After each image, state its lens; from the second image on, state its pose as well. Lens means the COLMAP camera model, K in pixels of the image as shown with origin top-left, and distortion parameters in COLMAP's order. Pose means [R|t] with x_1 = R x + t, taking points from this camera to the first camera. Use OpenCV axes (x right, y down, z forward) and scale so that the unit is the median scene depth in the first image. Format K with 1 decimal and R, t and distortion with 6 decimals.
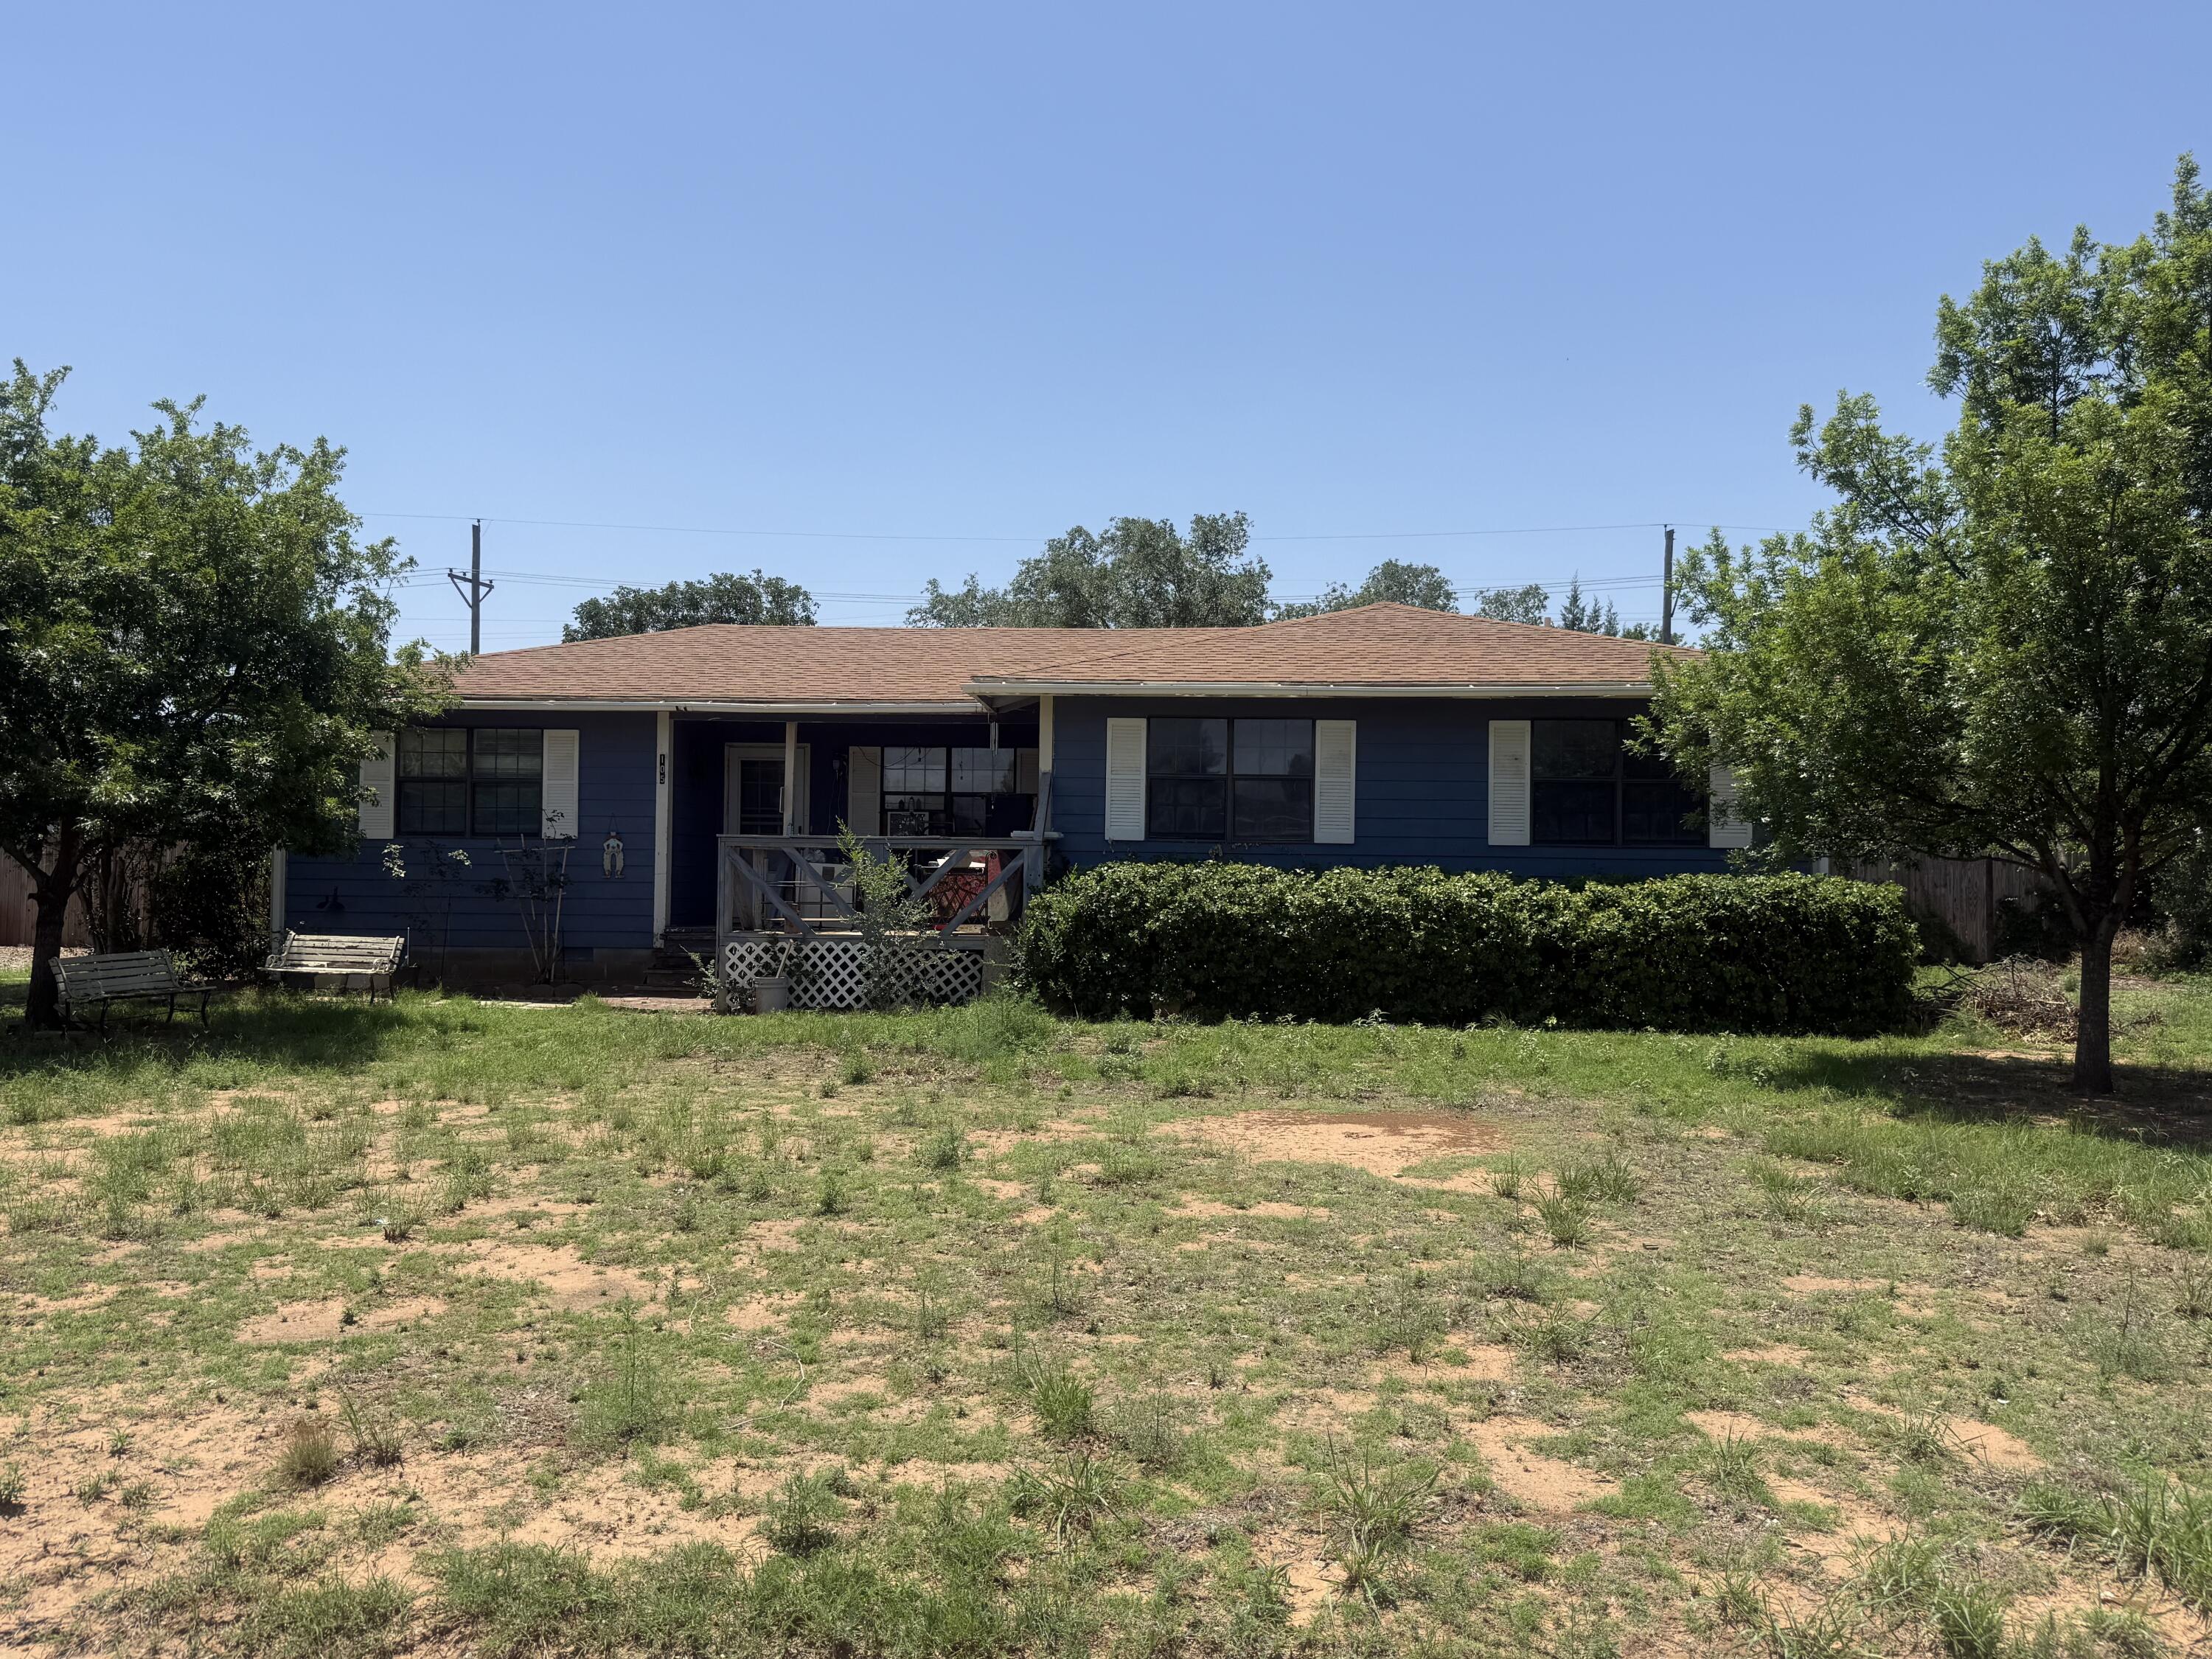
lens RADIAL K [[1650.4, 0, 1106.0], [0, 1650.4, 829.5], [0, 0, 1]] dist [0.131766, -0.193780]
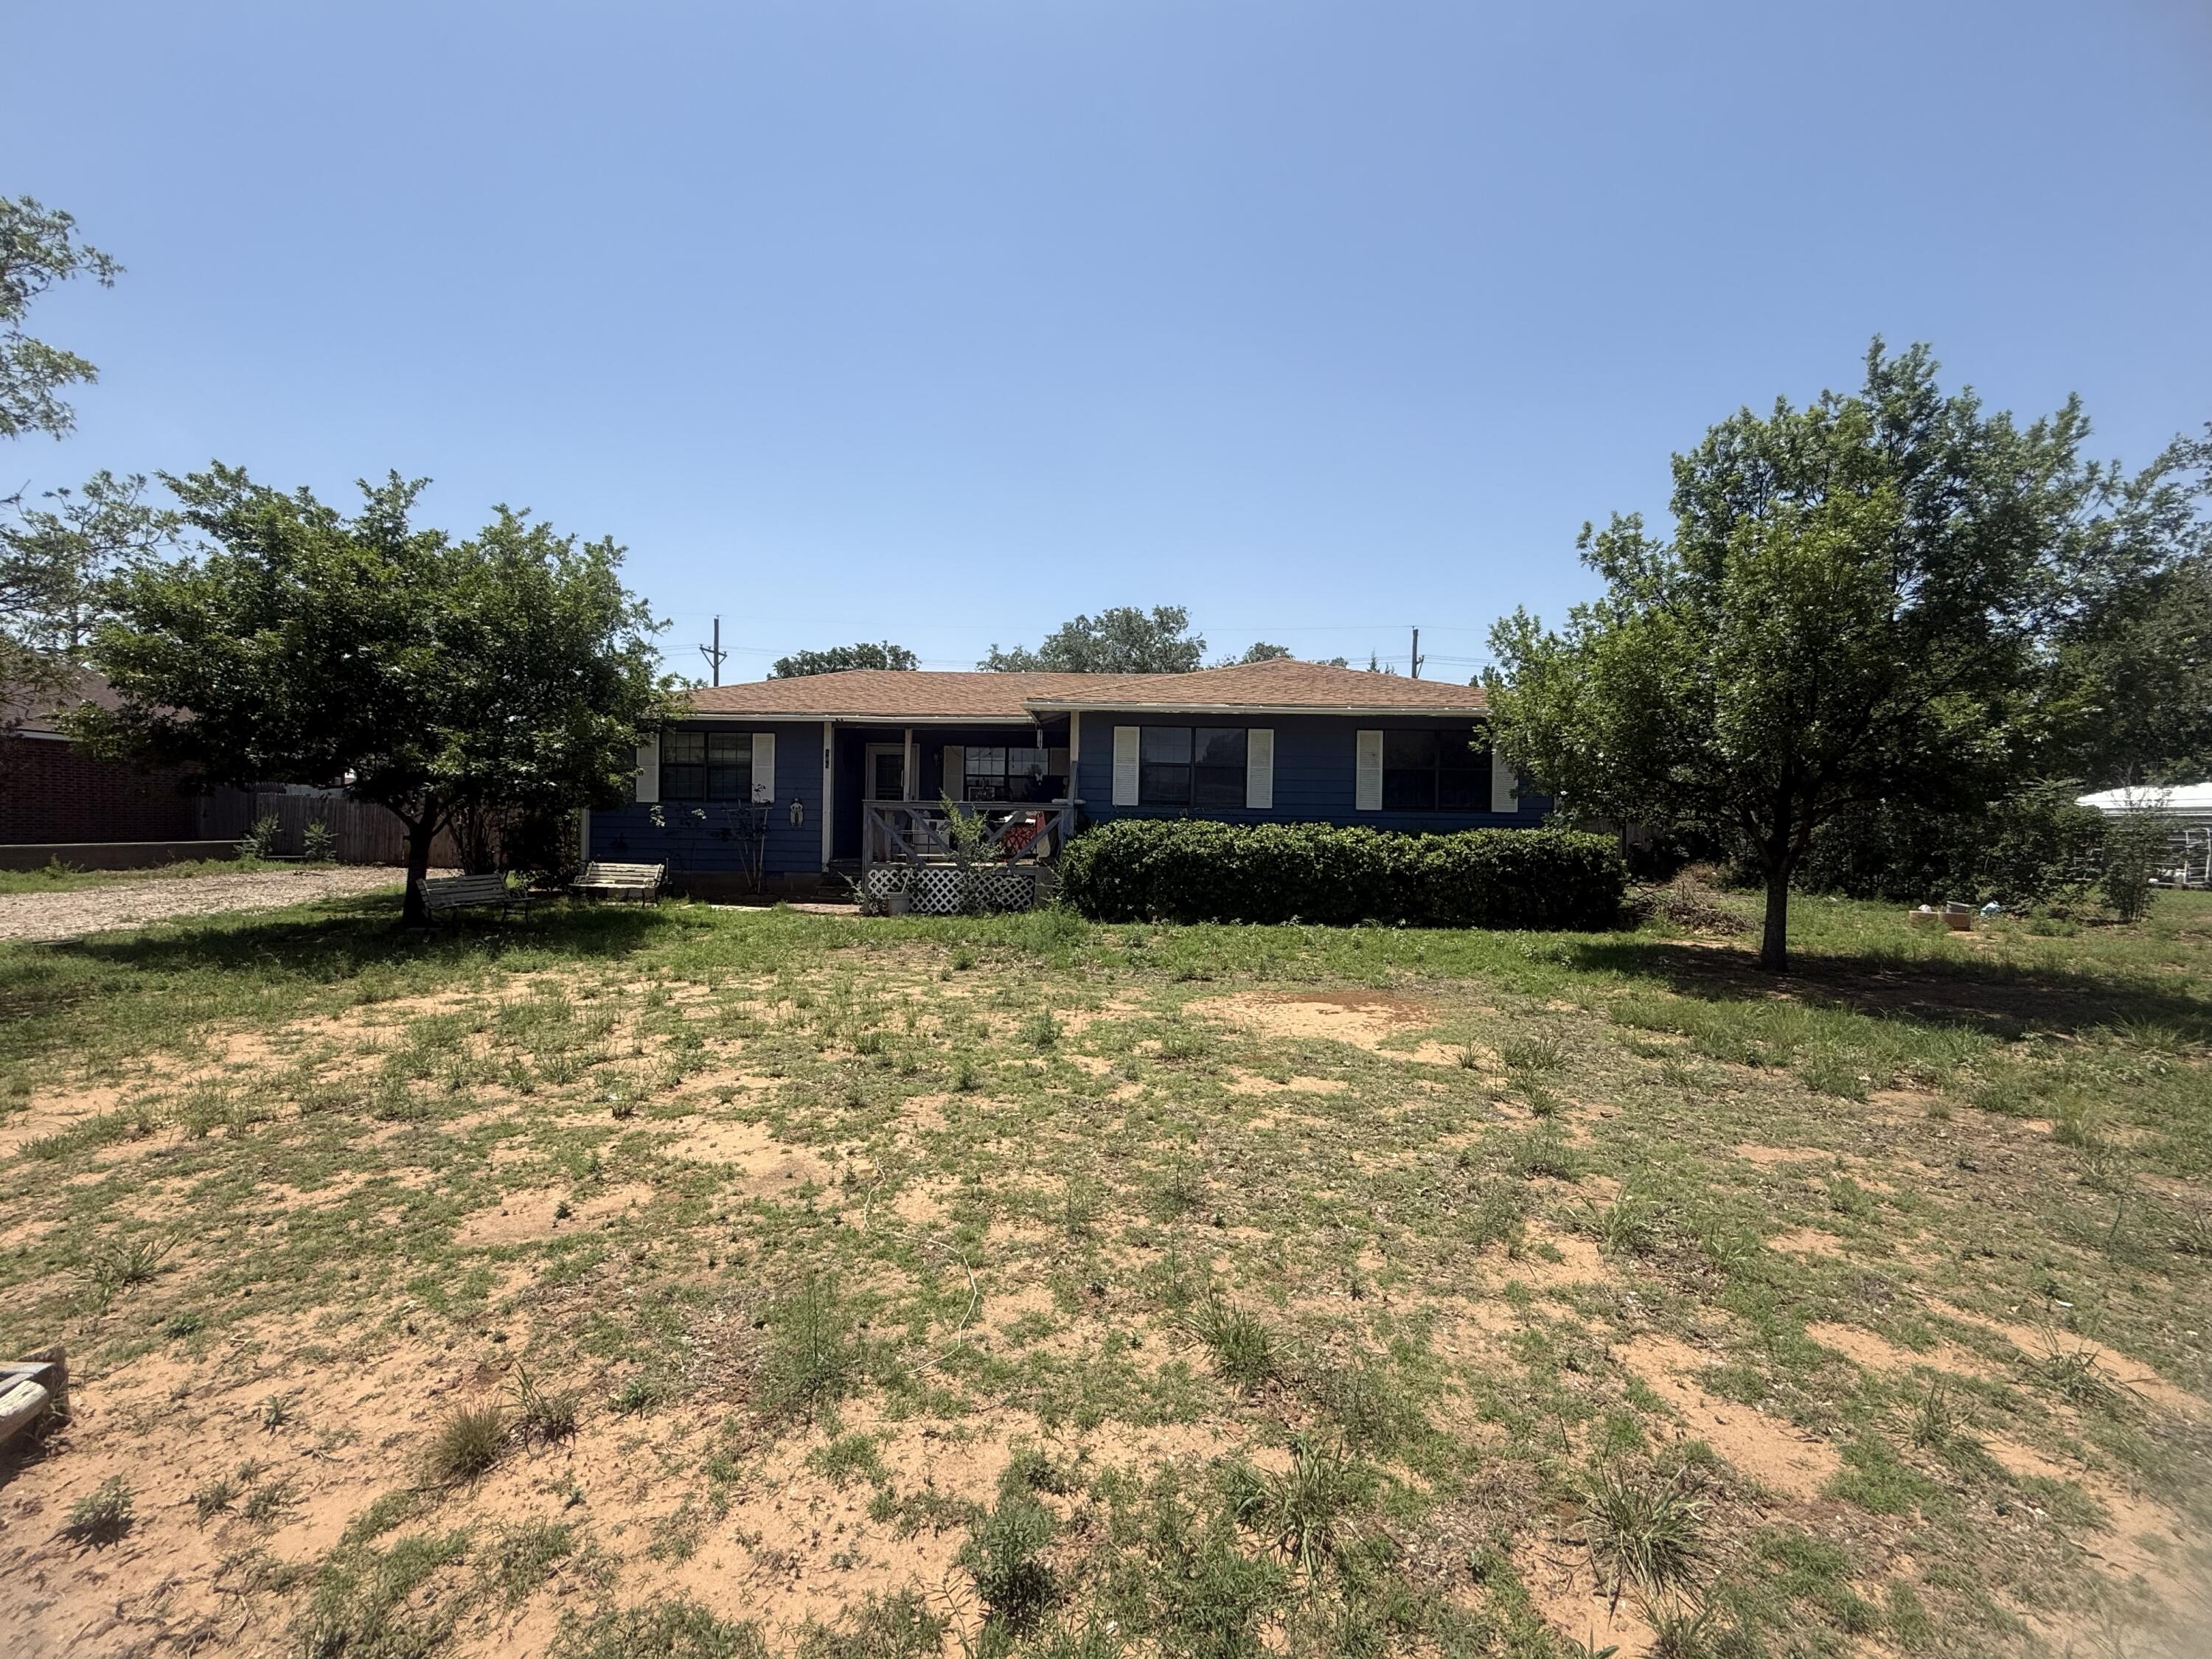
lens RADIAL K [[971.4, 0, 1106.0], [0, 971.4, 829.5], [0, 0, 1]] dist [0.013704, 0.000134]
pose [[0.999790, 0.004556, 0.020000, -0.037046], [-0.005125, 0.999582, 0.028445, 0.004854], [-0.019862, -0.028542, 0.999395, 0.128584]]
